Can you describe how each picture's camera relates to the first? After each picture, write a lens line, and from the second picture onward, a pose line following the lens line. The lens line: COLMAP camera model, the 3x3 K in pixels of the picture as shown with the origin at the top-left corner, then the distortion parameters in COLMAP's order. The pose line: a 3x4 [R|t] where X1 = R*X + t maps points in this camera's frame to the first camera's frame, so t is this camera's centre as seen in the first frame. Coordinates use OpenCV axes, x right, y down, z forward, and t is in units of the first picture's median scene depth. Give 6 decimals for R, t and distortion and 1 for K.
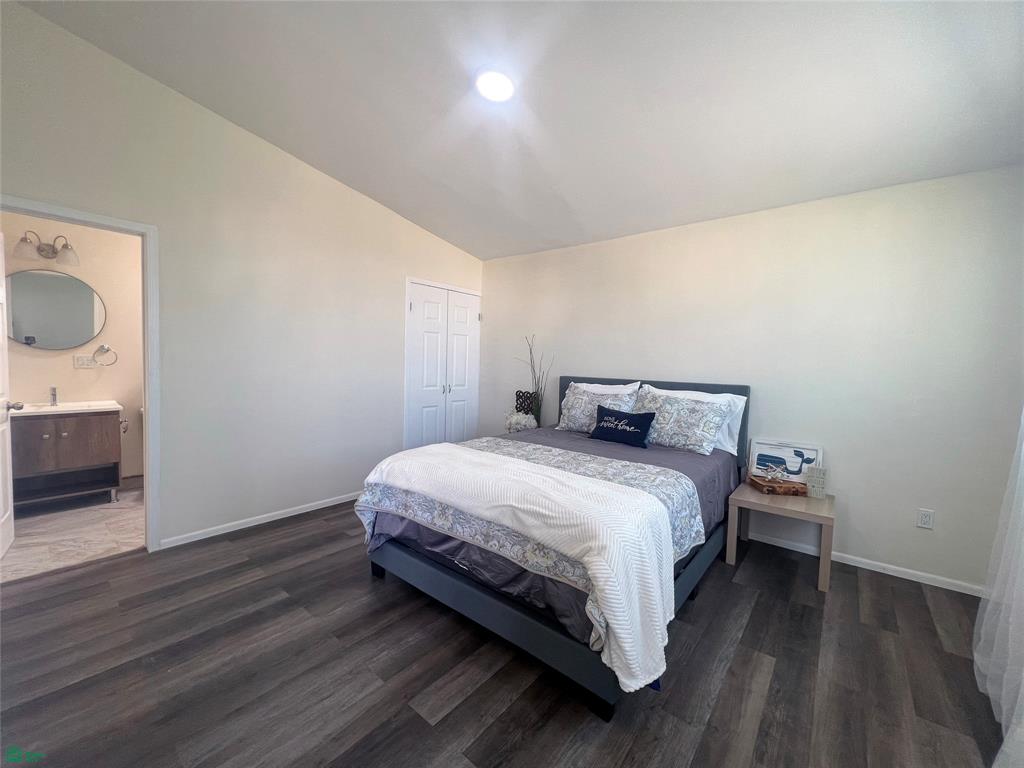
lens RADIAL K [[408.4, 0, 512.0], [0, 408.4, 384.0], [0, 0, 1]] dist [-0.001026, -0.000166]
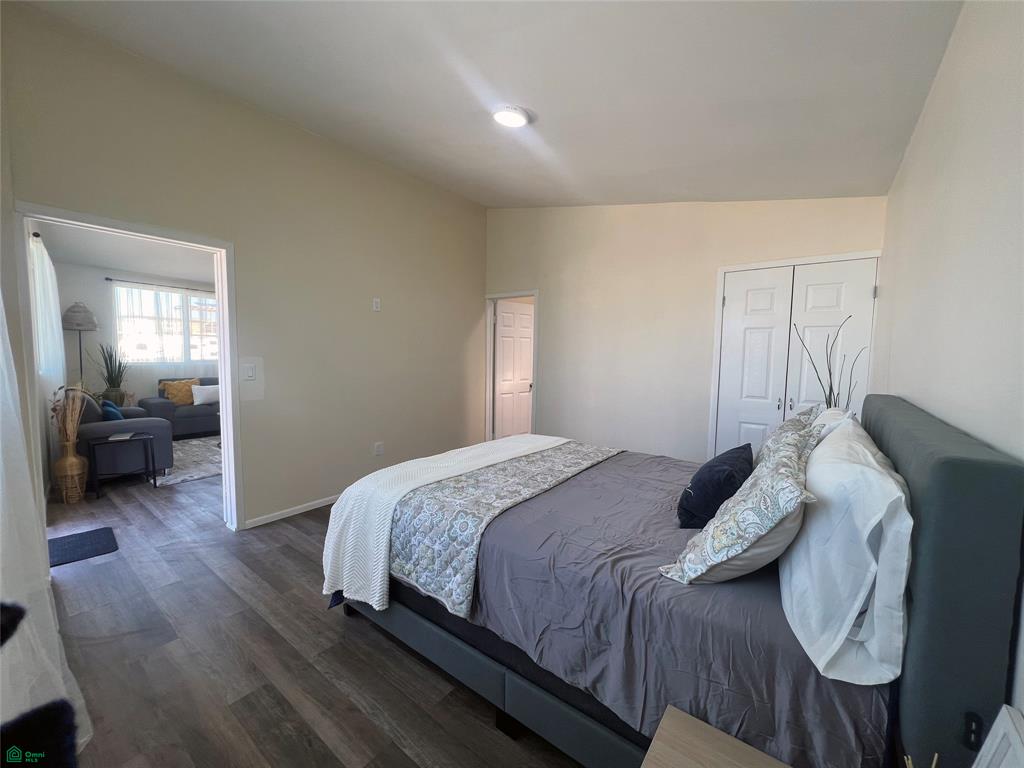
lens RADIAL K [[408.4, 0, 512.0], [0, 408.4, 384.0], [0, 0, 1]] dist [-0.001026, -0.000166]
pose [[0.033057, 0.045456, -0.998419, 1.484341], [-0.067548, 0.996783, 0.043145, -0.058616], [0.997168, 0.066015, 0.036021, 1.342097]]
